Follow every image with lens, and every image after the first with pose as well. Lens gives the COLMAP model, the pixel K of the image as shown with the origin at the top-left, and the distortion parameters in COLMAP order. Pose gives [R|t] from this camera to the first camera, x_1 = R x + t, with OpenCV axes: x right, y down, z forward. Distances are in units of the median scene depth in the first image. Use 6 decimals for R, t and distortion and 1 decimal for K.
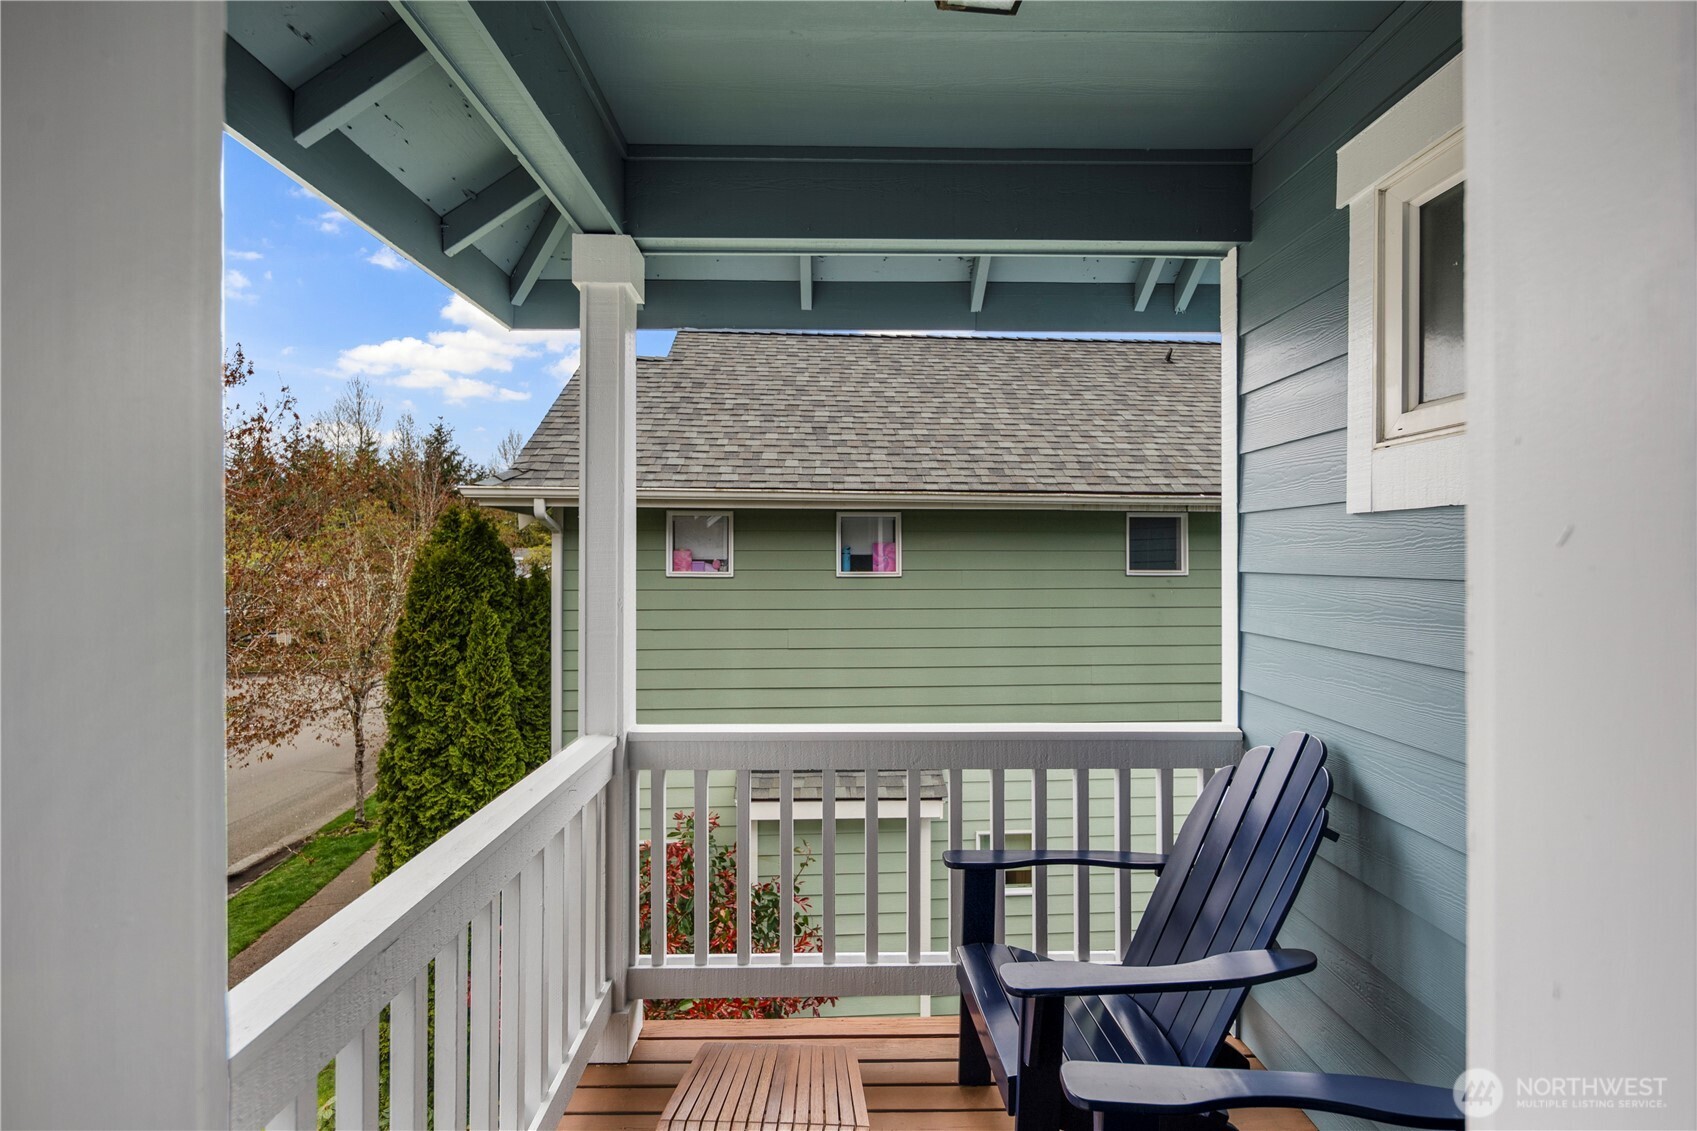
lens RADIAL K [[743.6, 0, 850.4], [0, 743.6, 558.0], [0, 0, 1]] dist [0.002126, -0.000909]
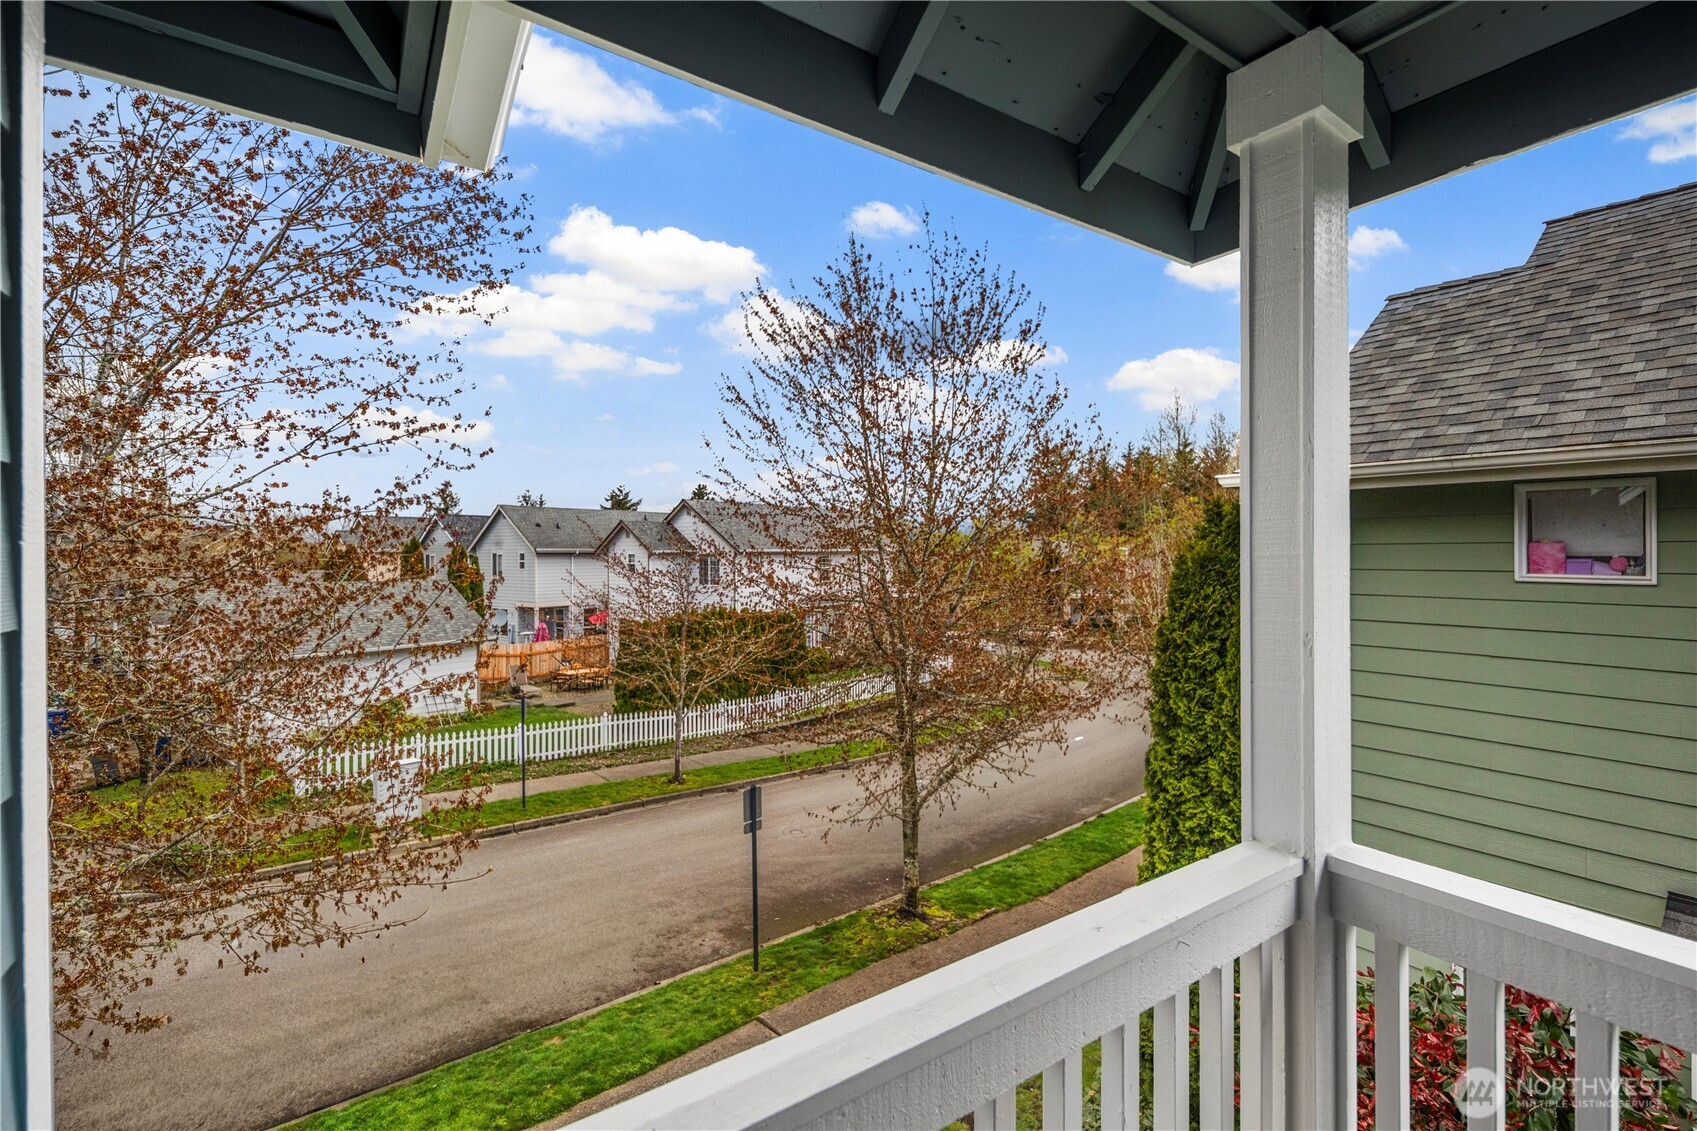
lens RADIAL K [[743.6, 0, 847.0], [0, 743.6, 550.4], [0, 0, 1]] dist [0.002126, -0.000909]
pose [[0.537608, -0.004631, -0.843182, 0.000175], [0.004579, 0.999986, -0.002573, -0.004697], [0.843183, -0.002478, 0.537621, 0.124167]]
